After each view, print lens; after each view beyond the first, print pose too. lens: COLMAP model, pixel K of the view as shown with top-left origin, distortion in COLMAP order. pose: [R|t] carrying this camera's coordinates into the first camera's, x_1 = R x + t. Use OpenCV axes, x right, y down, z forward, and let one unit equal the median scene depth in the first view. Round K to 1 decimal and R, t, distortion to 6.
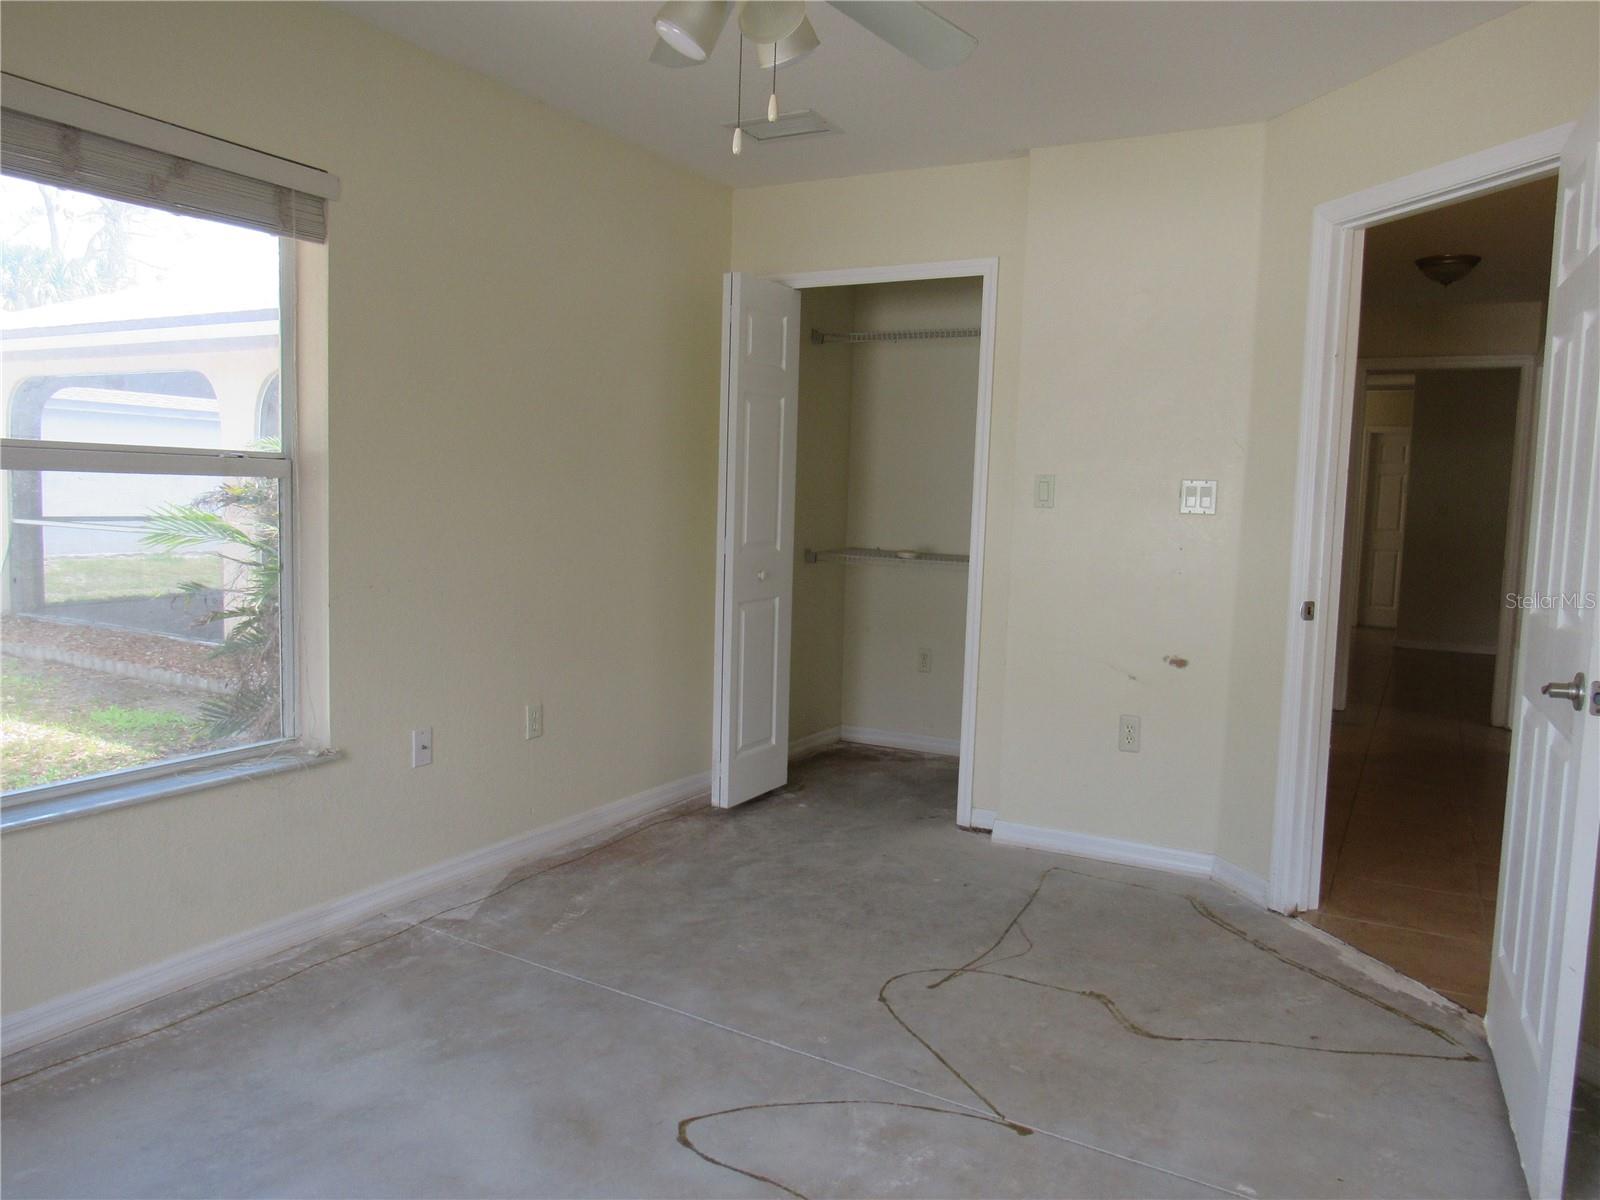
lens RADIAL K [[1151.0, 0, 809.7], [0, 1151.0, 604.3], [0, 0, 1]] dist [-0.014193, -0.000180]
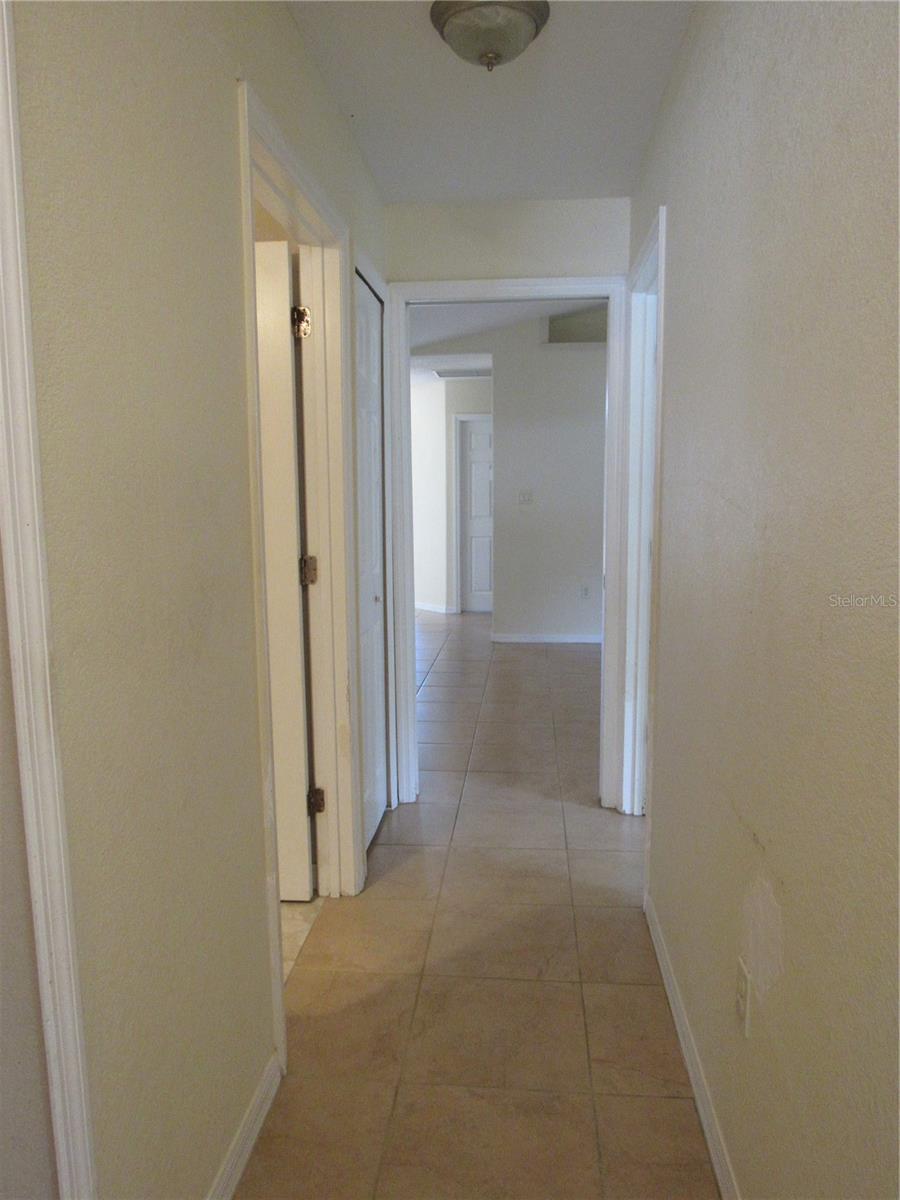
lens RADIAL K [[863.2, 0, 450.0], [0, 863.2, 600.0], [0, 0, 1]] dist [-0.014193, -0.000180]
pose [[0.915407, -0.095508, 0.391034, 0.197884], [0.073990, 0.994816, 0.069767, -0.053468], [-0.395670, -0.034933, 0.917728, 0.350365]]
